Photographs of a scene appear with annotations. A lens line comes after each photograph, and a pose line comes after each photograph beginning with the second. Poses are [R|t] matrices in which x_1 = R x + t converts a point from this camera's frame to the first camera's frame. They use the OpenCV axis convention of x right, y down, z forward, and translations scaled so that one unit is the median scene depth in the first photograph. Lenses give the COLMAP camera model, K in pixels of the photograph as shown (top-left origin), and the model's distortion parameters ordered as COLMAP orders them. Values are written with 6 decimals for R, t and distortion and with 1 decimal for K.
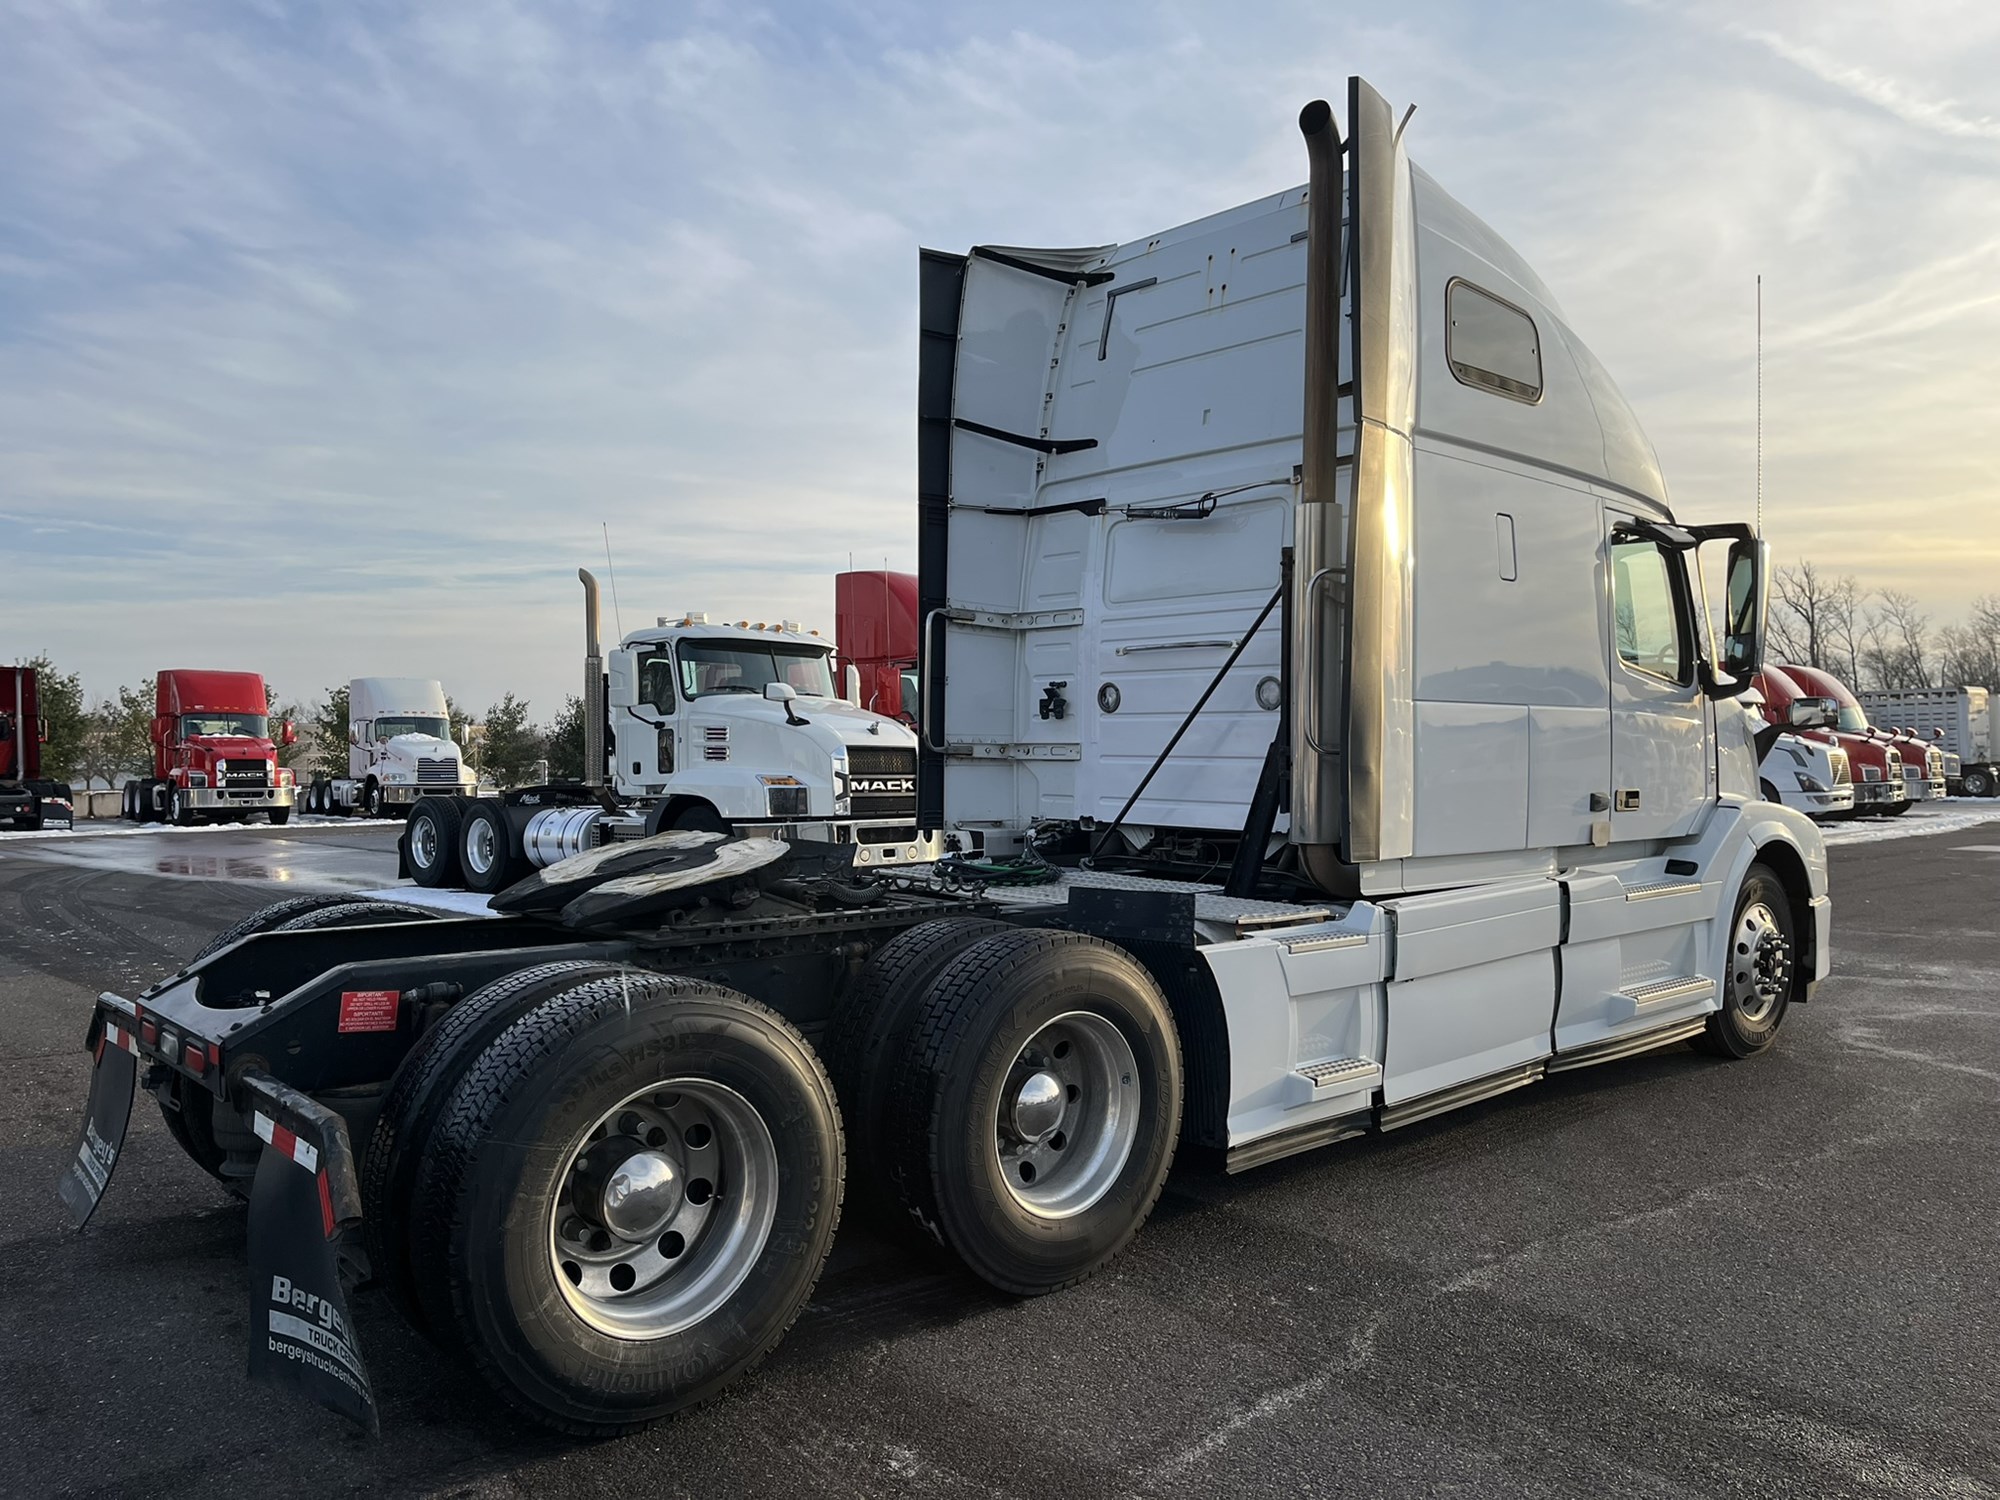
lens RADIAL K [[1588.6, 0, 1000.0], [0, 1588.6, 750.0], [0, 0, 1]] dist [0.056521, -0.108048]
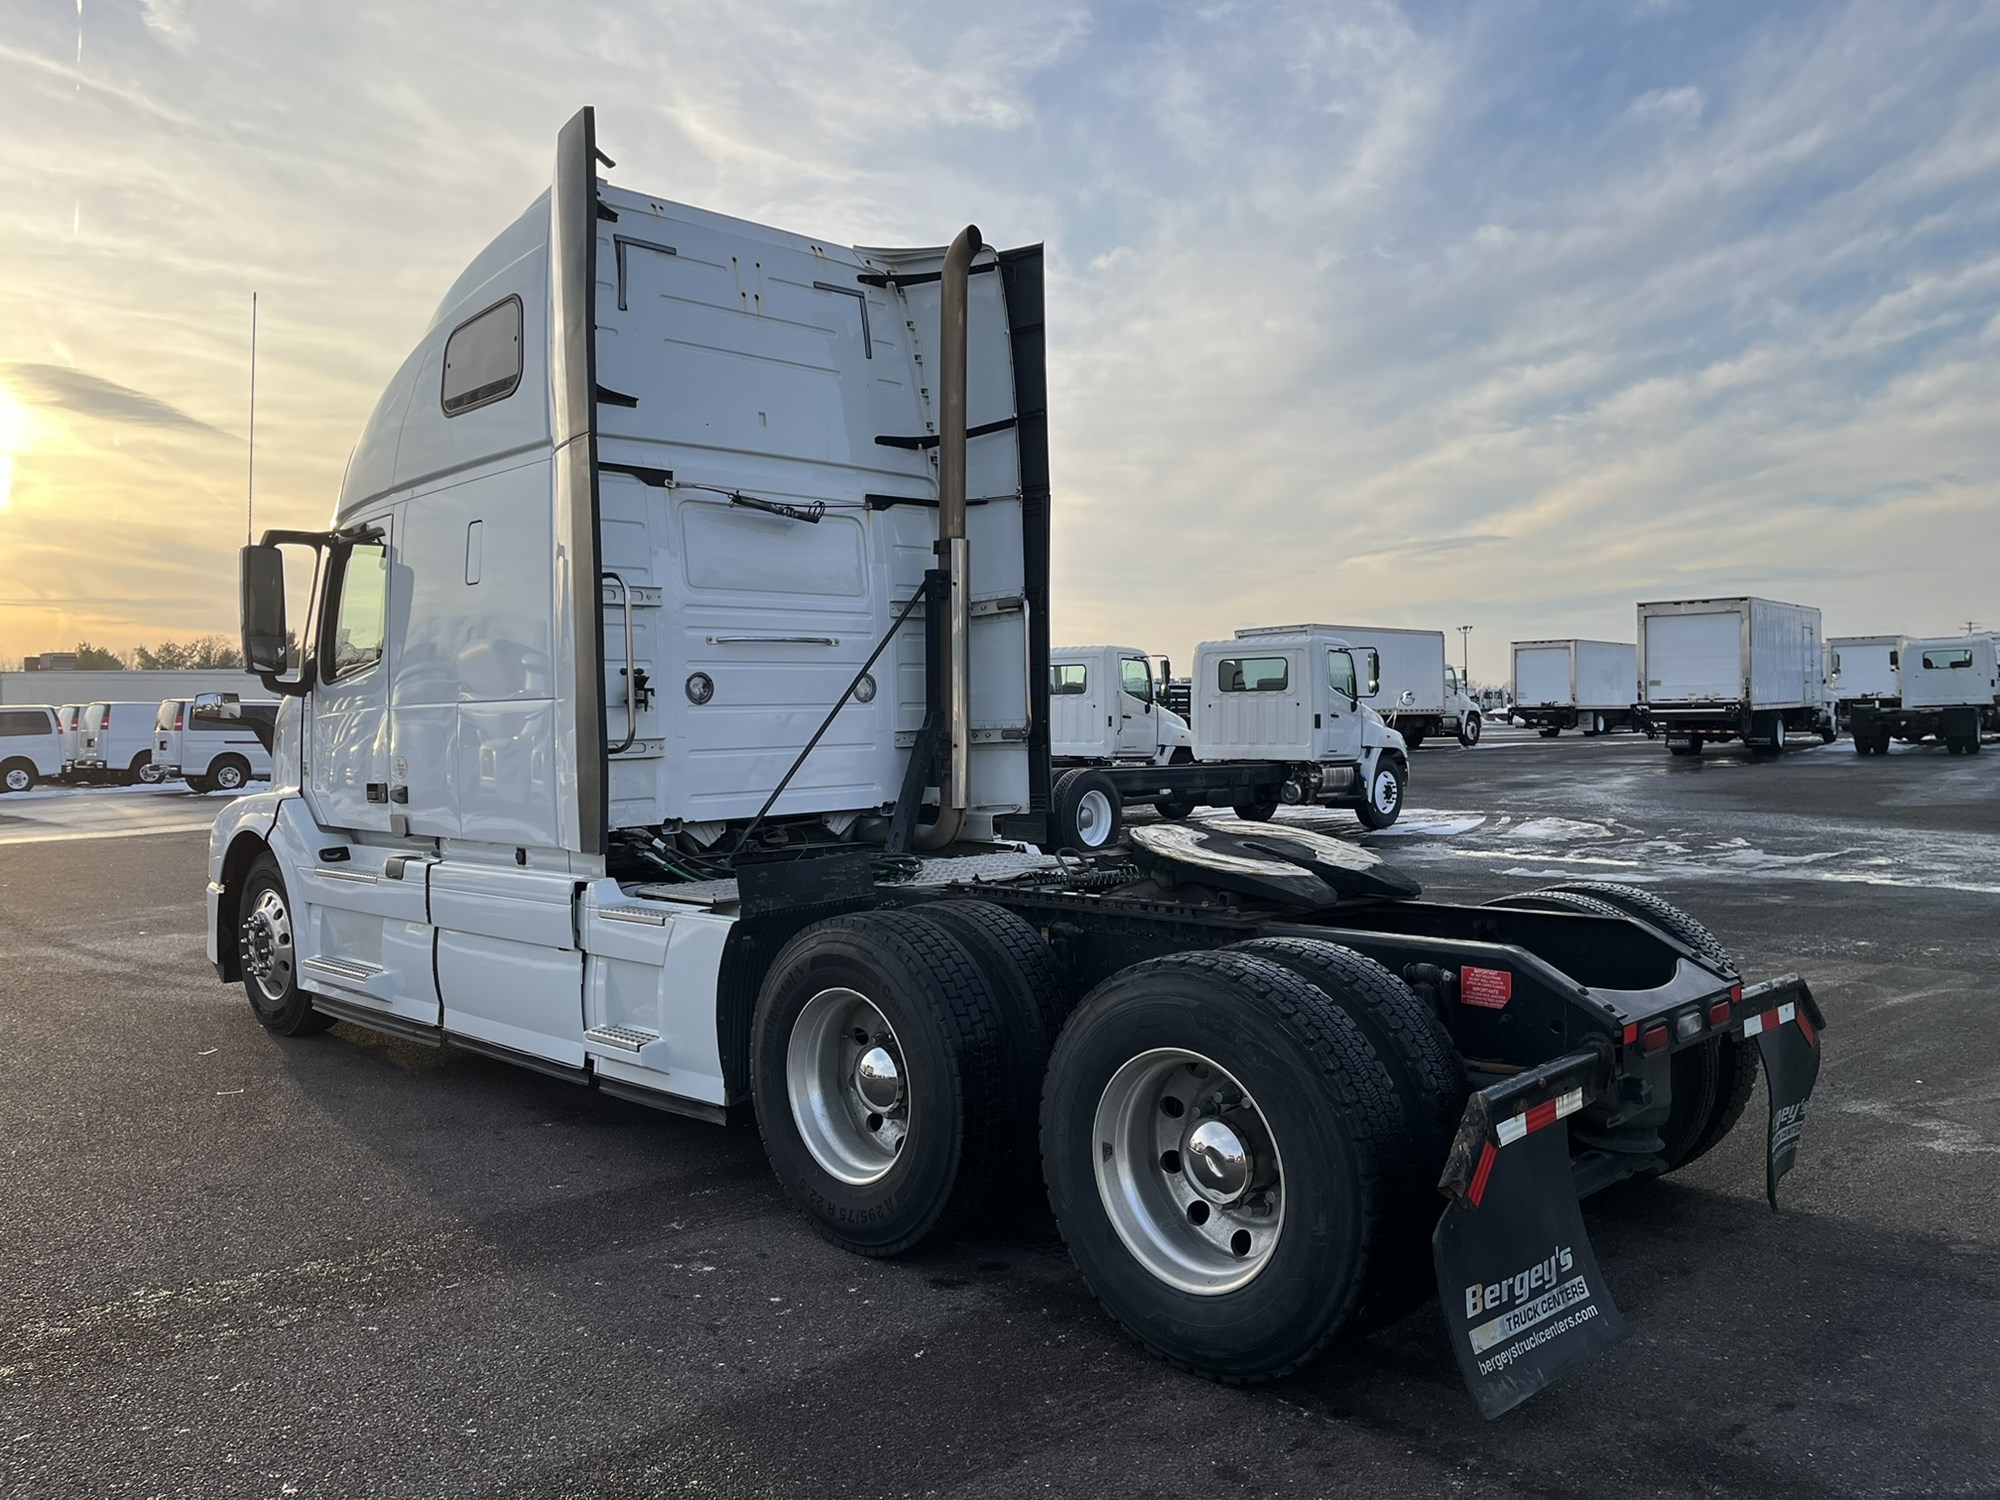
lens RADIAL K [[1533.7, 0, 1053.4], [0, 1533.7, 752.7], [0, 0, 1]] dist [0.012929, 0.005961]
pose [[-0.103550, -0.025117, 0.994307, -0.833794], [0.016930, 0.999492, 0.027011, -0.014911], [-0.994480, 0.019631, -0.103072, 0.860364]]
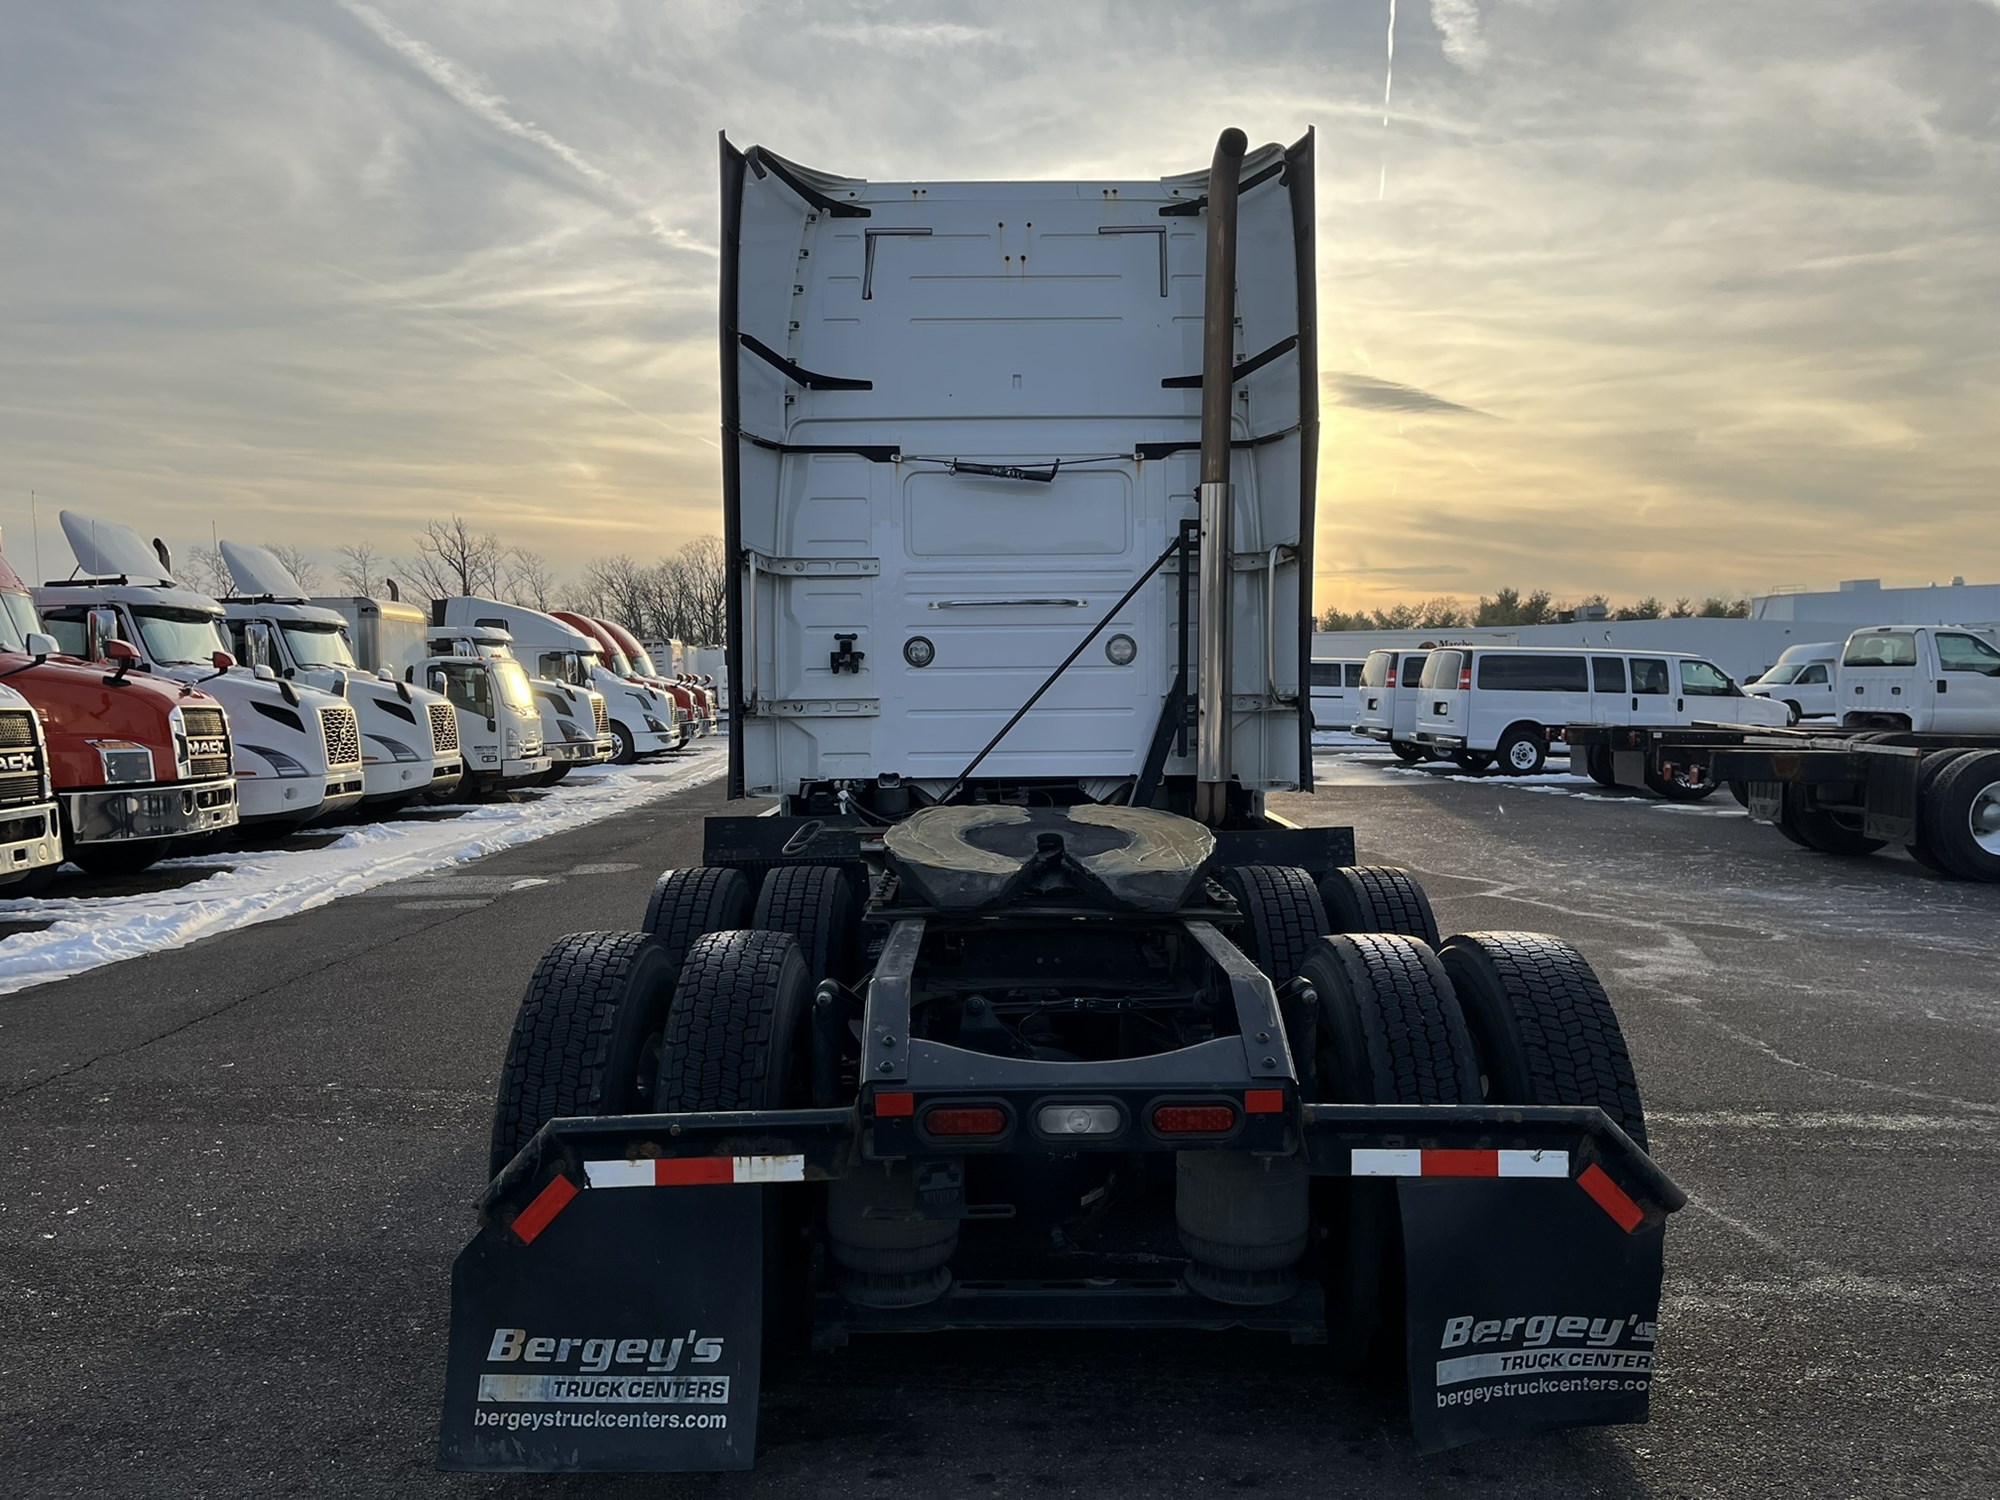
lens RADIAL K [[1545.6, 0, 1136.1], [0, 1545.6, 820.0], [0, 0, 1]] dist [-0.073578, 0.071105]
pose [[0.607297, -0.078348, 0.790603, -0.596284], [0.014023, 0.996028, 0.087934, -0.010682], [-0.794351, -0.042316, 0.605983, 0.299779]]
